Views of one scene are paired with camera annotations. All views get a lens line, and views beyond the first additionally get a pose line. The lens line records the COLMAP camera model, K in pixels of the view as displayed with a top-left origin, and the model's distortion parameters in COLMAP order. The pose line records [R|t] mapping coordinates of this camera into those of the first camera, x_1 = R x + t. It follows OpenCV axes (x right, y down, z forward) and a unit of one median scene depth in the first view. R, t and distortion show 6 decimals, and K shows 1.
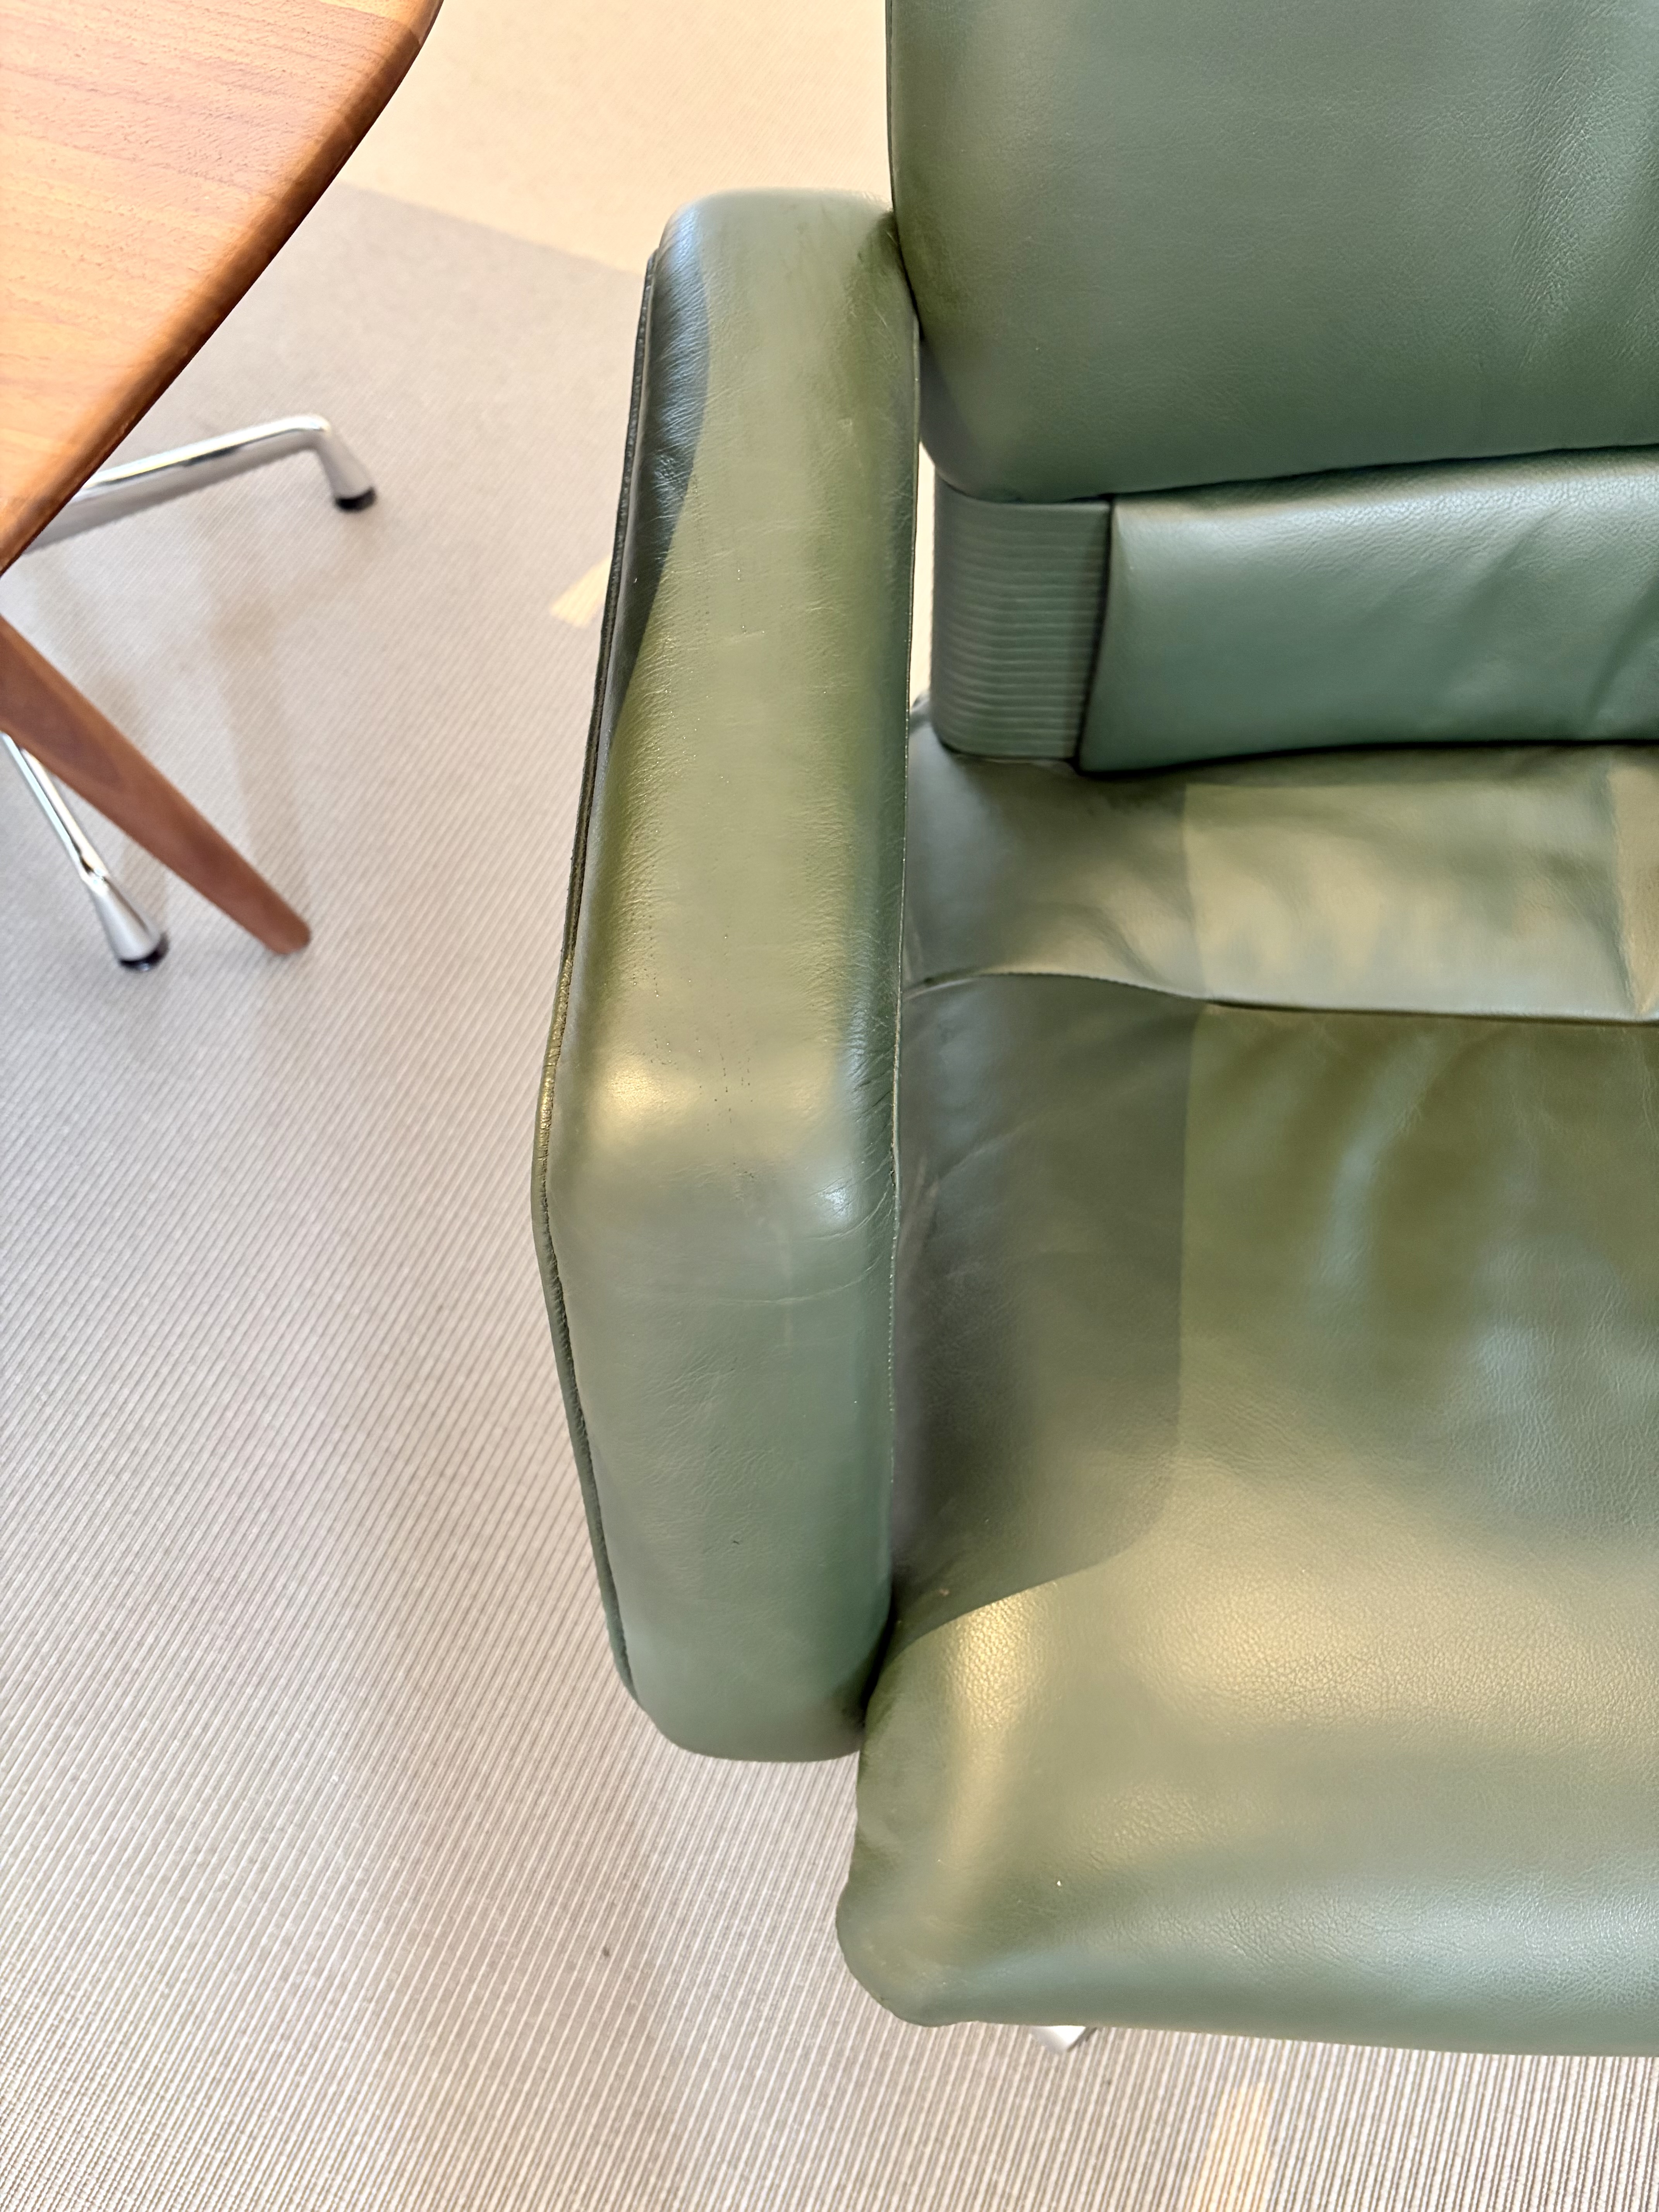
lens RADIAL K [[1708.9, 0, 839.7], [0, 1708.9, 1088.3], [0, 0, 1]] dist [0.069580, -0.097753]
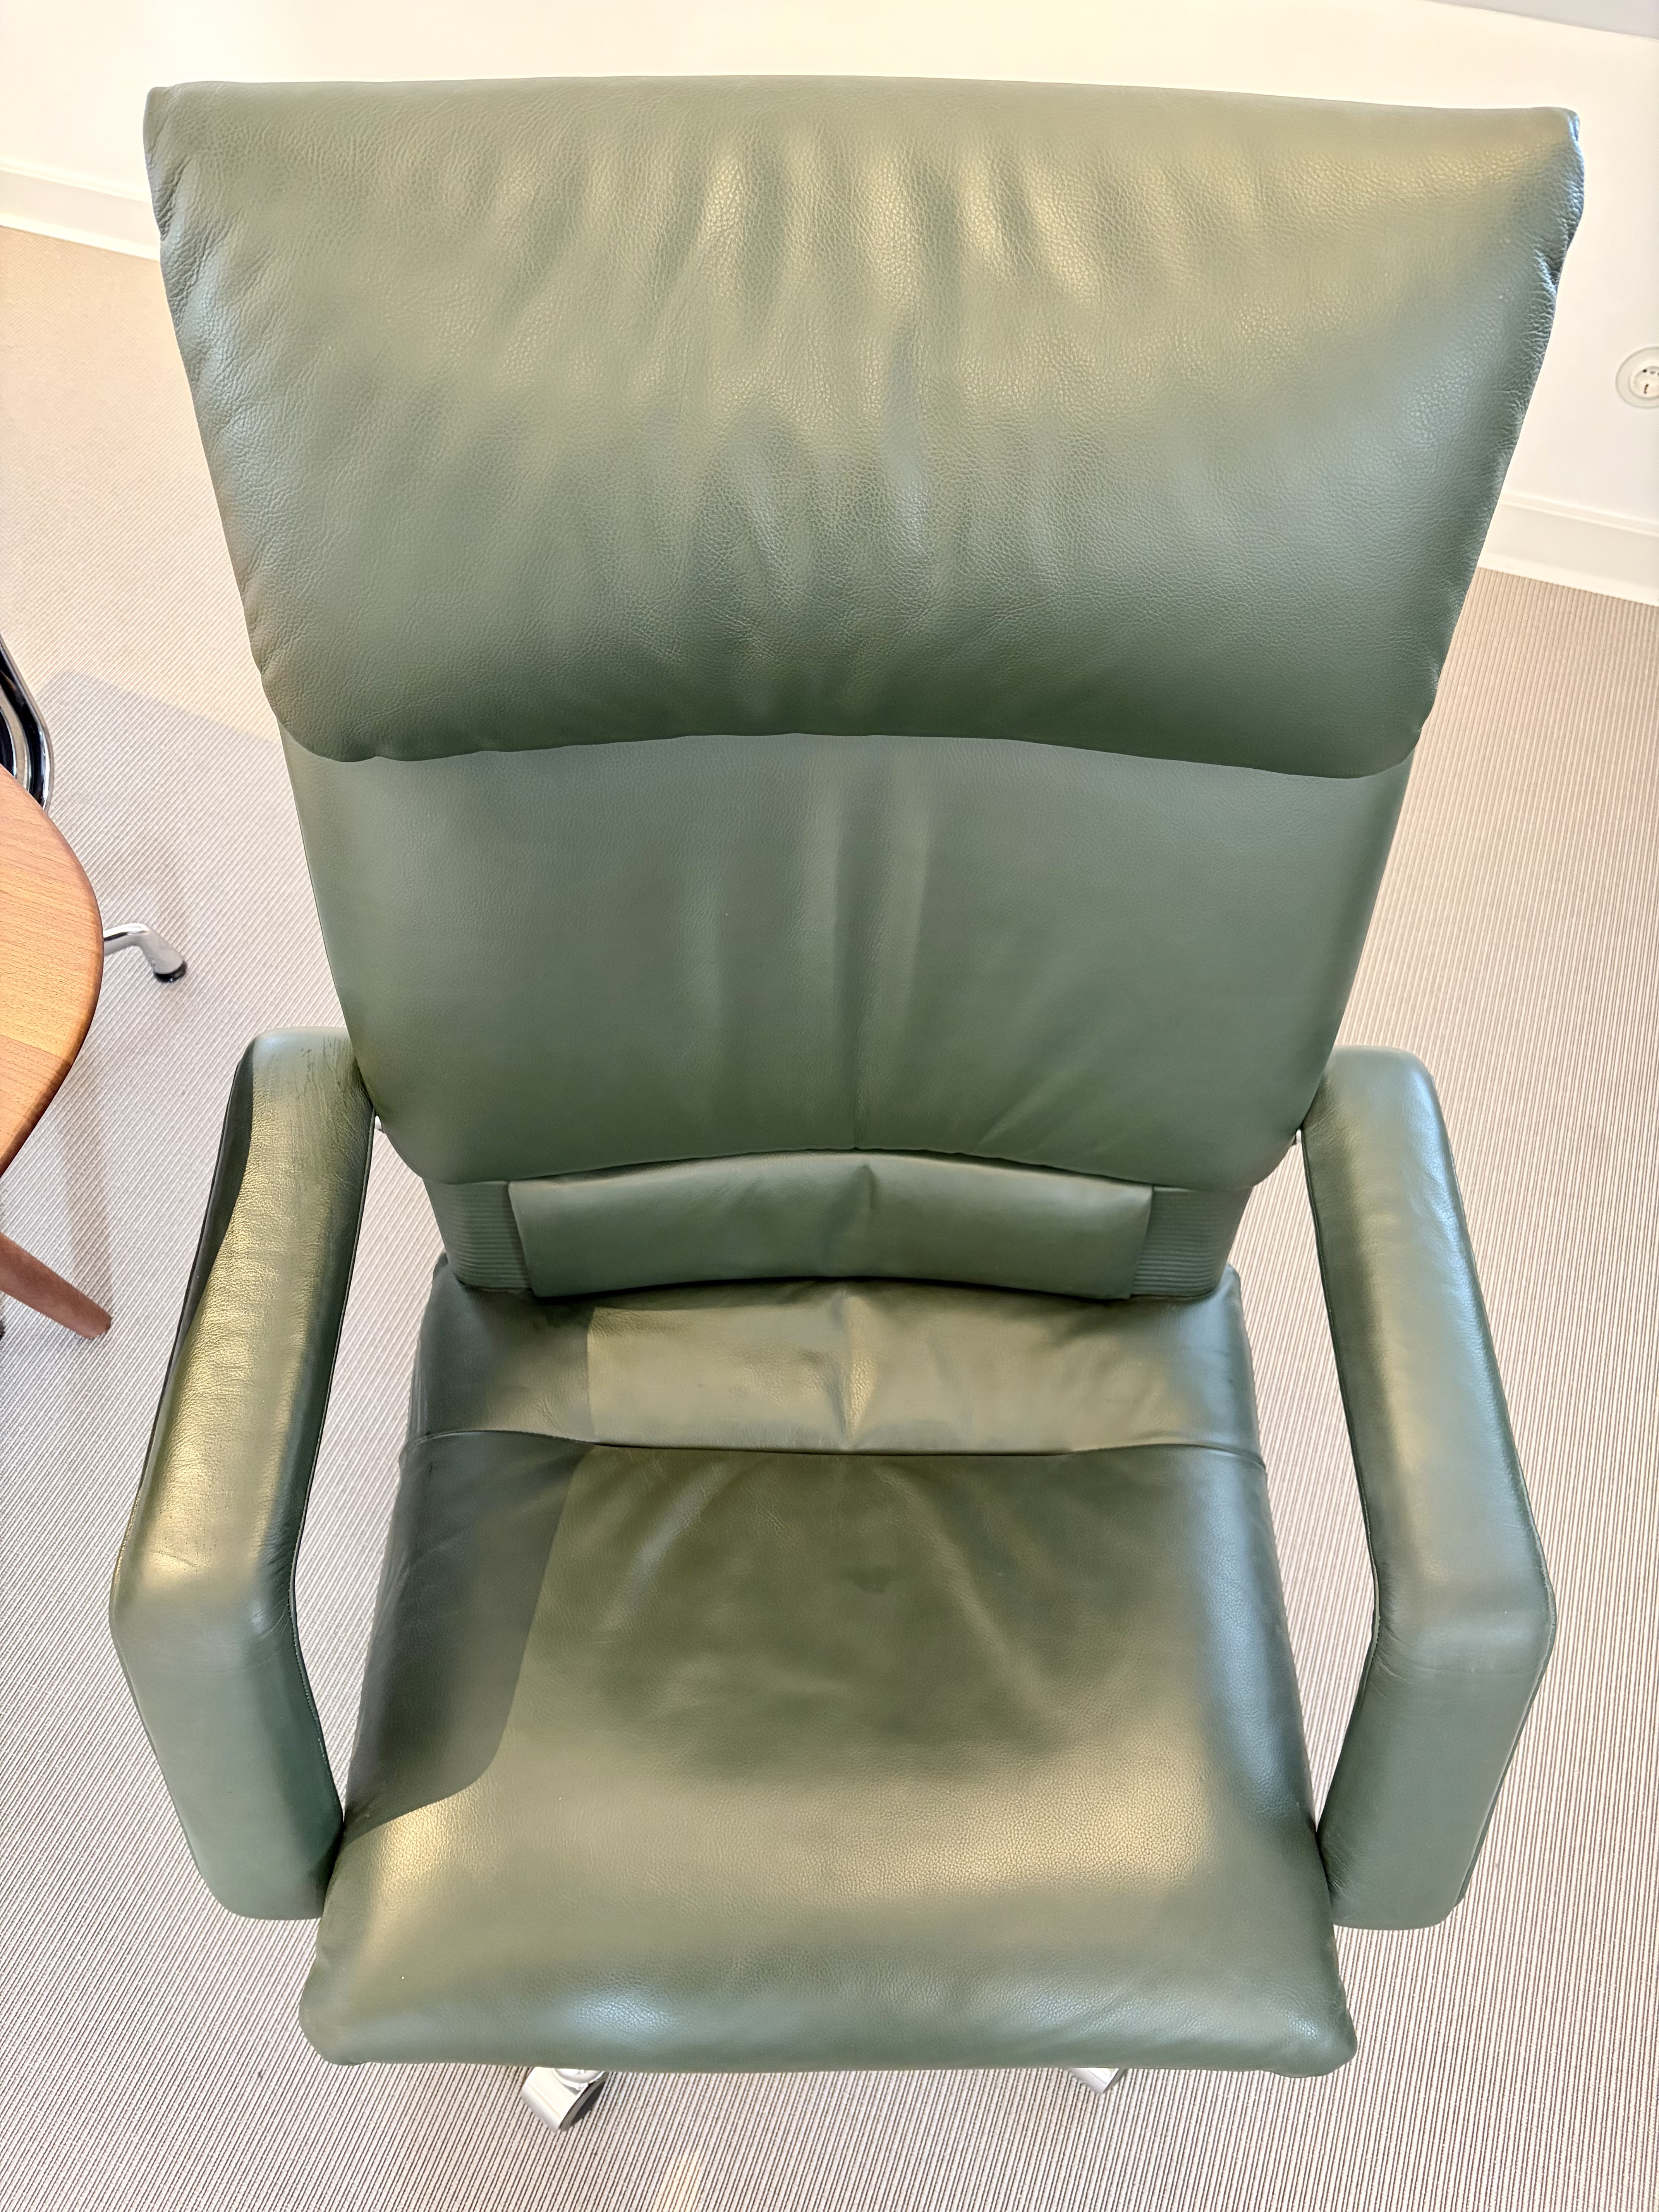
lens RADIAL K [[1689.6, 0, 829.5], [0, 1689.6, 1106.0], [0, 0, 1]] dist [0.056773, -0.065599]
pose [[0.999211, -0.005856, 0.039278, 0.369181], [0.009866, 0.994664, -0.102691, -0.201342], [-0.038467, 0.102998, 0.993938, -0.676107]]
